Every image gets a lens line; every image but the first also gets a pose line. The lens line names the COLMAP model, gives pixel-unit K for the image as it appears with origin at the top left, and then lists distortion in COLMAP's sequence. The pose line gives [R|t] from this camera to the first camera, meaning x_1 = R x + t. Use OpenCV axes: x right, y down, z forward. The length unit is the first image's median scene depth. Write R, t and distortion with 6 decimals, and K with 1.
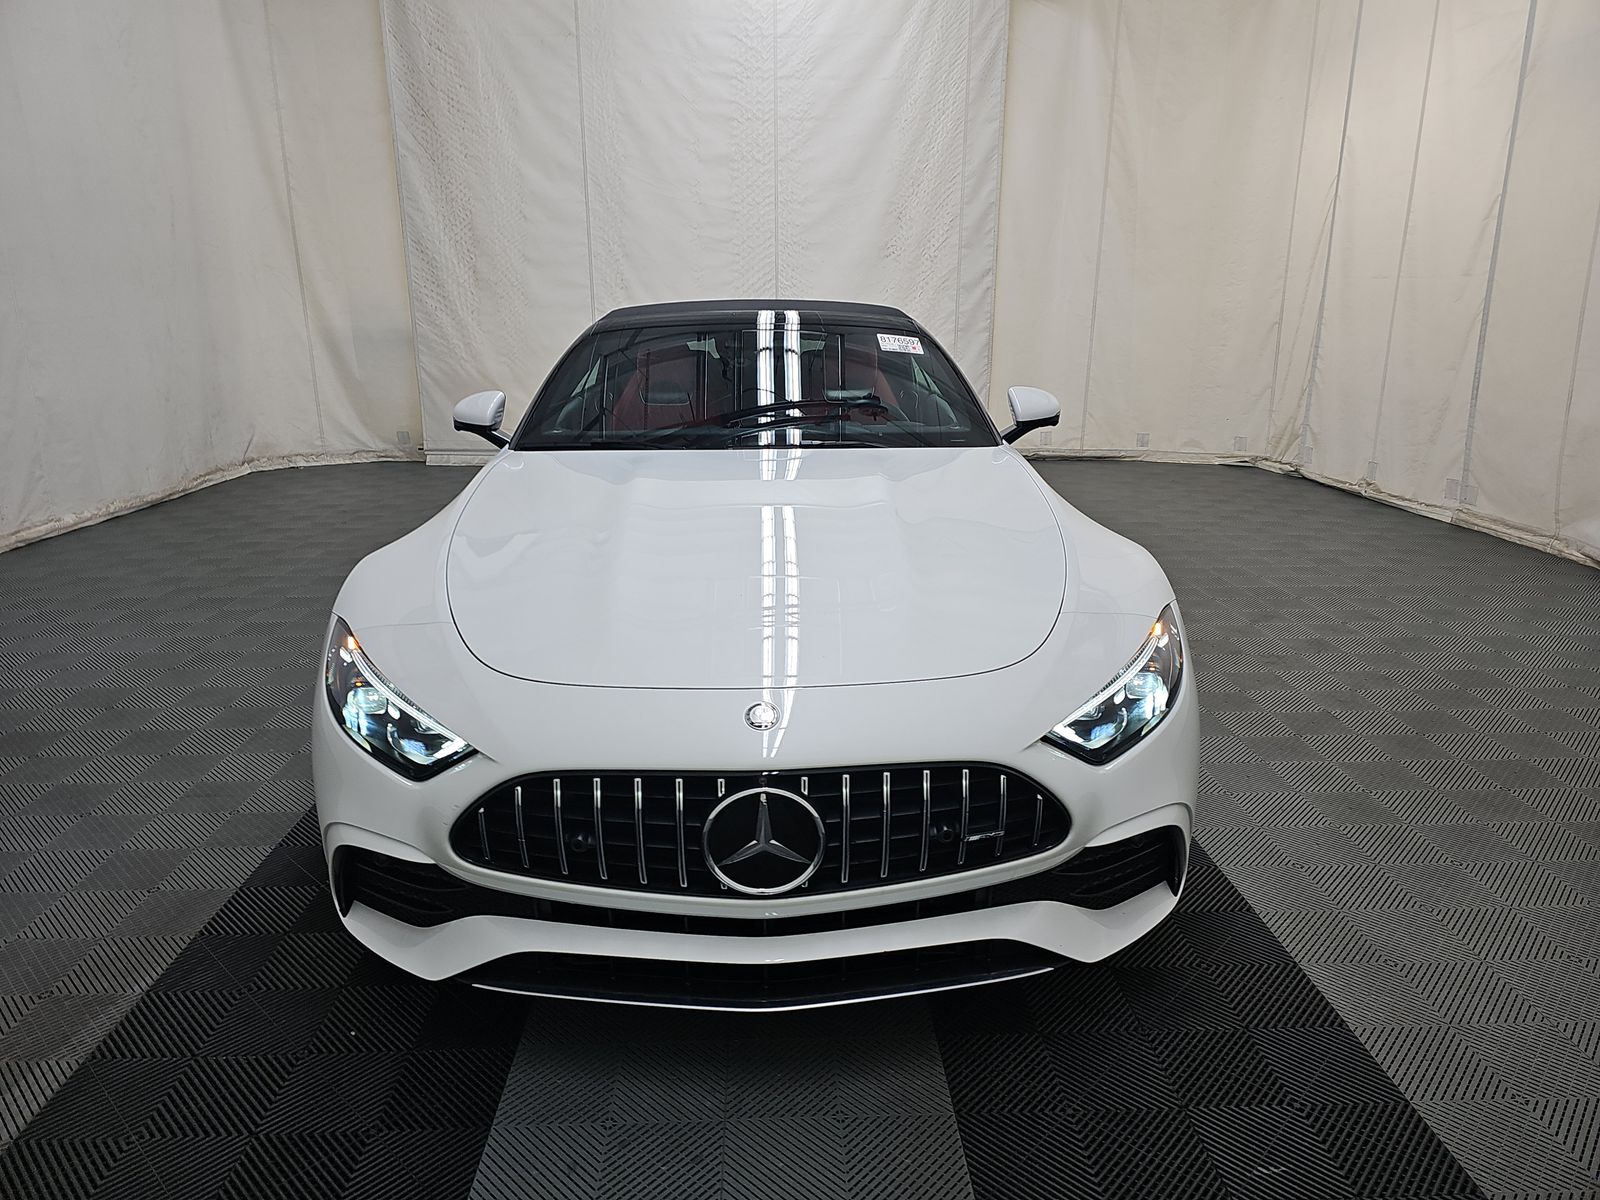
lens RADIAL K [[1061.9, 0, 811.1], [0, 1061.9, 606.7], [0, 0, 1]] dist [0.070056, -0.052638]
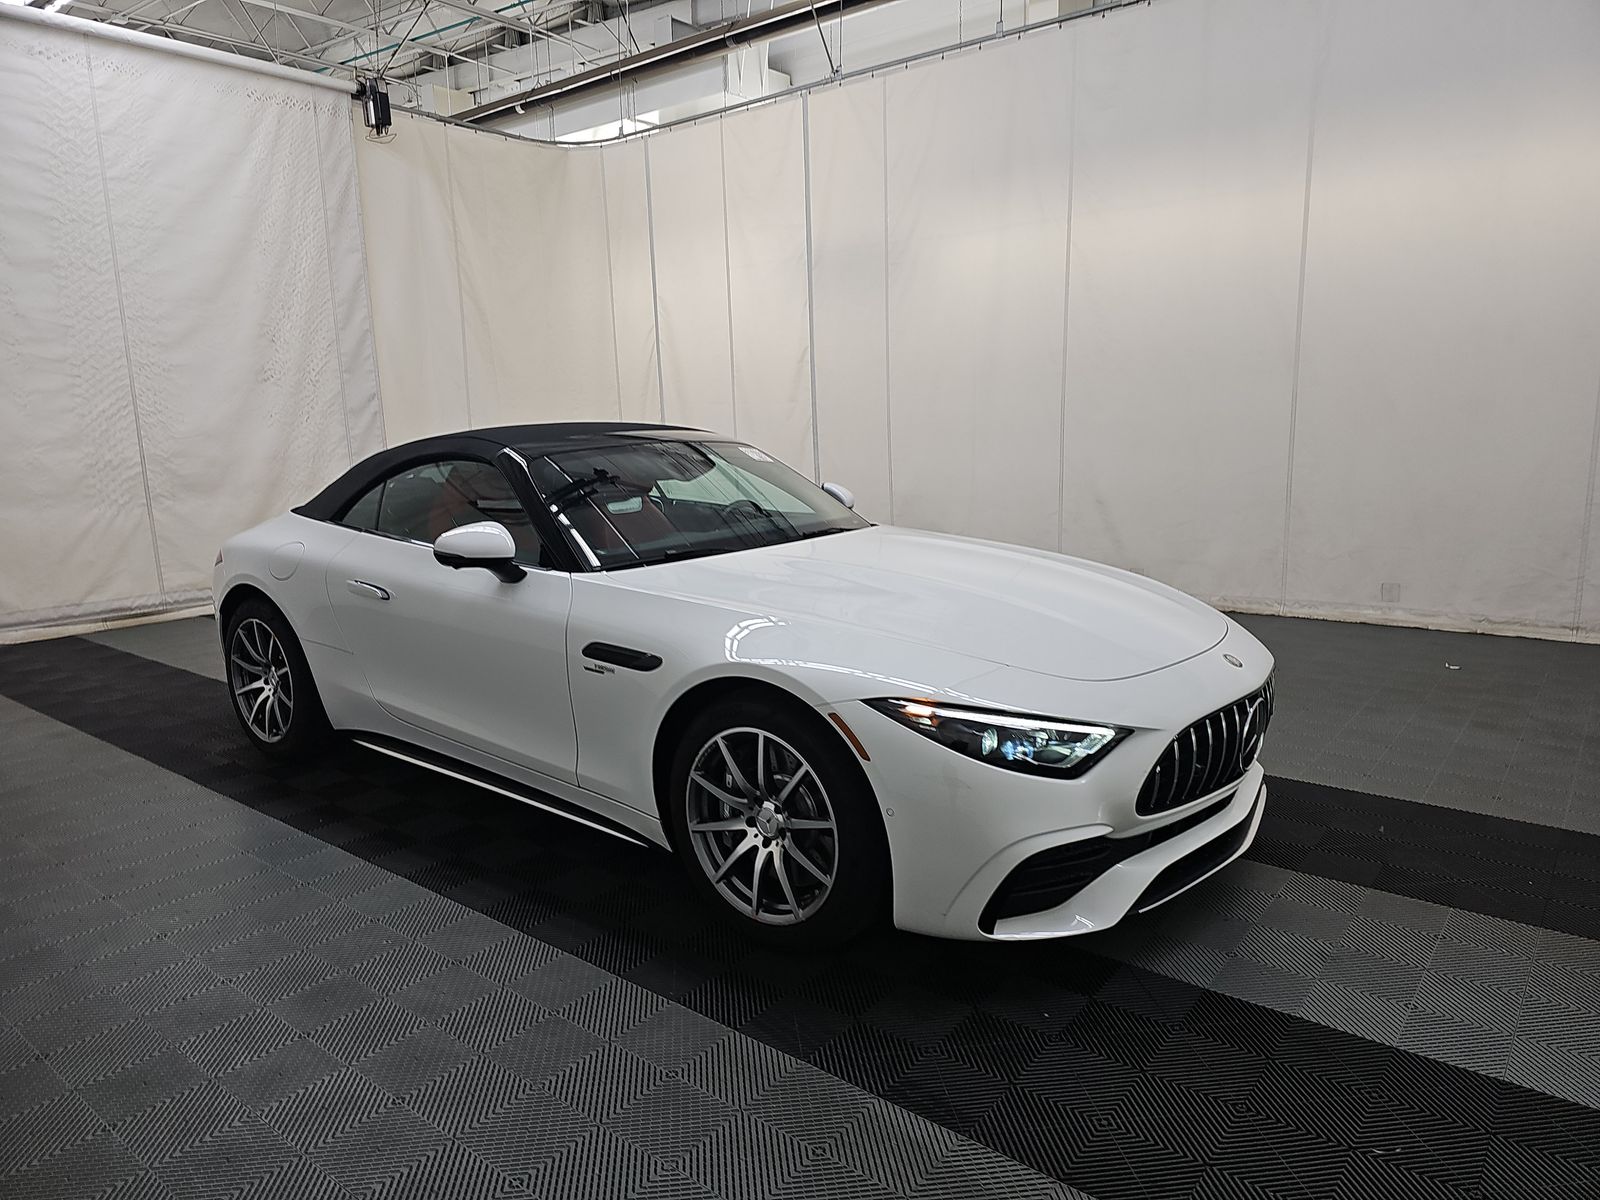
lens RADIAL K [[1042.1, 0, 801.7], [0, 1042.1, 667.8], [0, 0, 1]] dist [0.005231, -0.001942]
pose [[0.656878, -0.193417, 0.728767, -0.346966], [0.227026, 0.972421, 0.053452, -0.026273], [-0.719006, 0.130338, 0.682672, 0.075436]]
